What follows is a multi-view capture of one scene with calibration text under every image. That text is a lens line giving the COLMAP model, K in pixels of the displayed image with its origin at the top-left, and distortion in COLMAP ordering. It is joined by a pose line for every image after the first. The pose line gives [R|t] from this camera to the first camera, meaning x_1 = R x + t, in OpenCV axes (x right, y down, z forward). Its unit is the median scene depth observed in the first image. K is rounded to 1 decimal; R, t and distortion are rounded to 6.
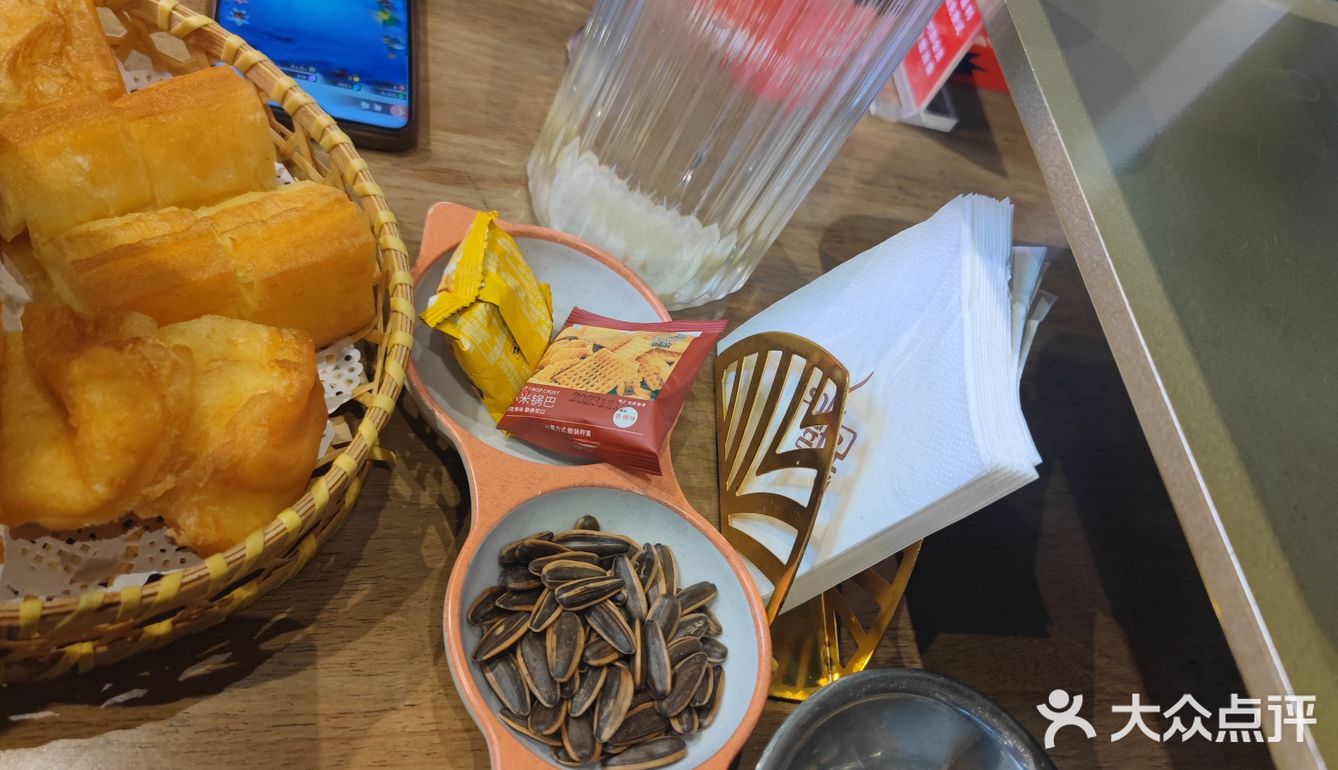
lens RADIAL K [[1177.6, 0, 669.0], [0, 1177.6, 385.0], [0, 0, 1]] dist [0.011985, 0.013352]
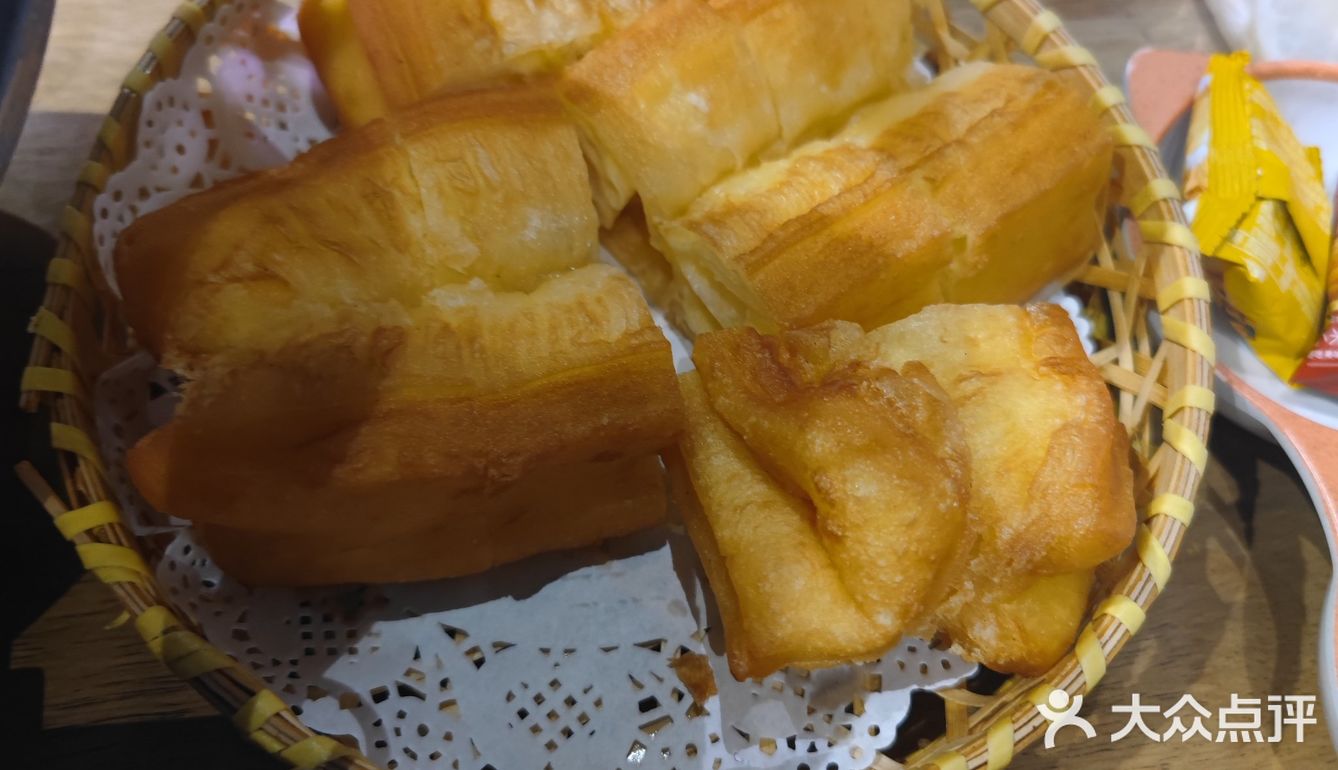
lens RADIAL K [[1177.6, 0, 669.0], [0, 1177.6, 385.0], [0, 0, 1]] dist [0.011985, 0.013352]
pose [[0.952283, -0.102731, -0.287408, -0.347275], [0.148253, 0.978795, 0.141353, -0.131728], [0.266793, -0.177217, 0.947320, 0.328134]]
